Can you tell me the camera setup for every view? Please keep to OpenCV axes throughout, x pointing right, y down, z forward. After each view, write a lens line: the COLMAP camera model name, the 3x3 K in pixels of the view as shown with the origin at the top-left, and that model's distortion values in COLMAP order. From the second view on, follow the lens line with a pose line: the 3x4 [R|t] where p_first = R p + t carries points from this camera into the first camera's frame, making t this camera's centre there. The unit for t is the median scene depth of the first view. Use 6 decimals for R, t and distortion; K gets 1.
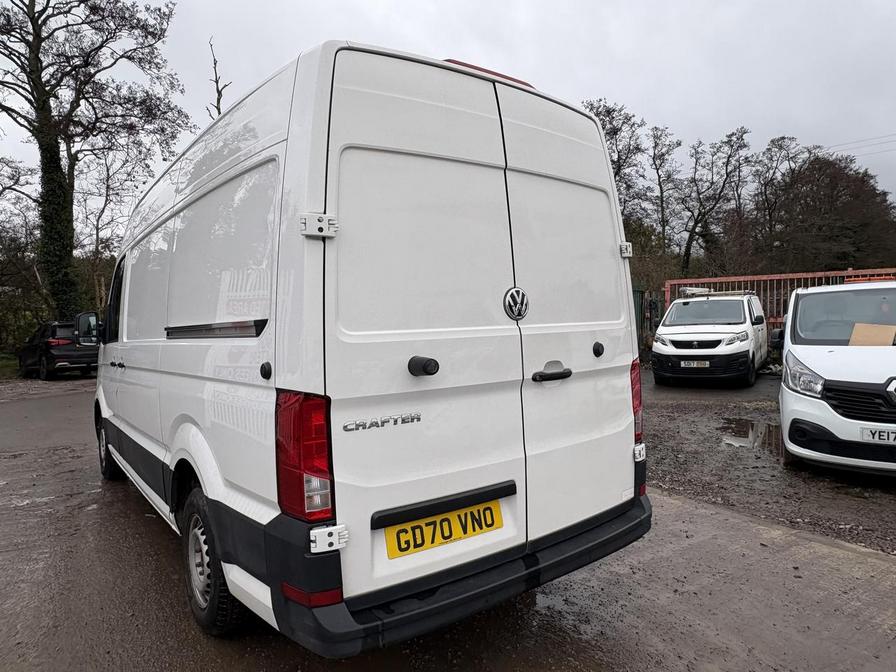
lens RADIAL K [[576.7, 0, 450.8], [0, 576.7, 334.8], [0, 0, 1]] dist [0.003664, 0.002454]
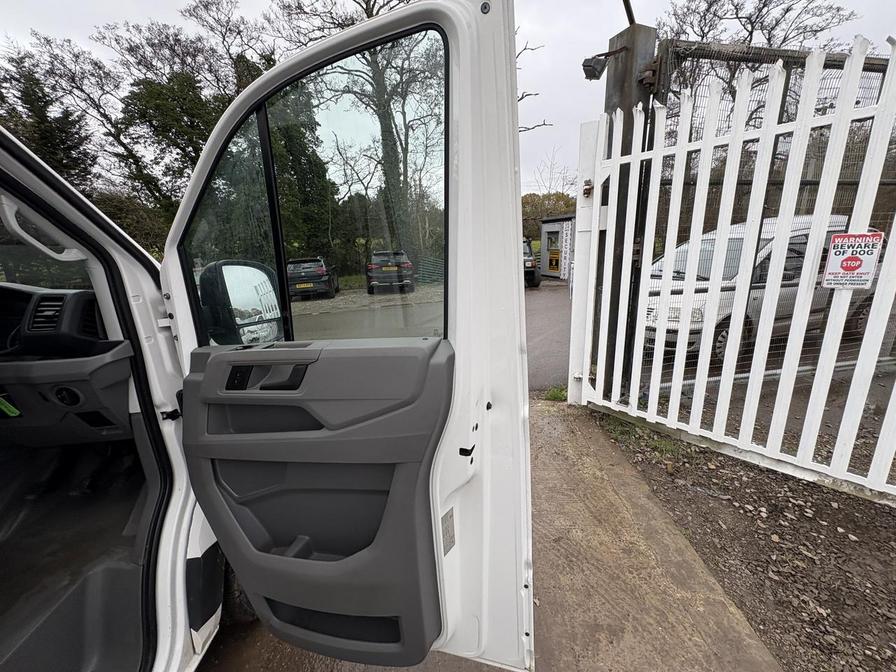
lens RADIAL K [[356.8, 0, 448.4], [0, 356.8, 335.9], [0, 0, 1]] dist [0.000968, -0.000382]
pose [[0.804874, 0.131784, -0.578629, -0.108017], [0.006213, 0.973107, 0.230269, -0.129550], [0.593414, -0.188933, 0.782410, 2.519216]]
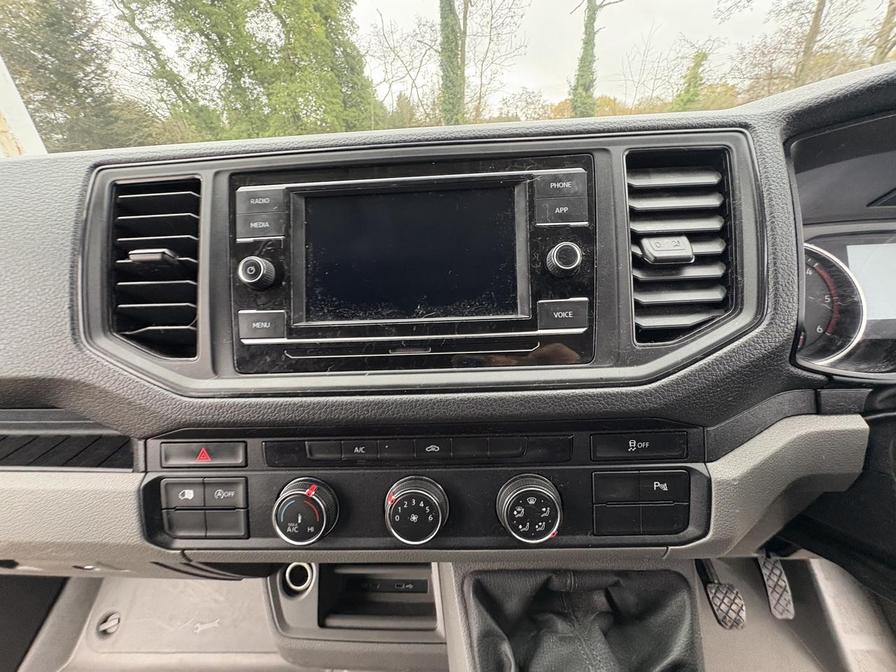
lens RADIAL K [[356.8, 0, 449.6], [0, 356.8, 334.4], [0, 0, 1]] dist [0.000968, -0.000382]
pose [[0.773842, 0.260481, -0.577337, -0.899077], [0.007524, 0.907674, 0.419608, -0.069274], [0.633334, -0.329054, 0.700437, 2.346184]]
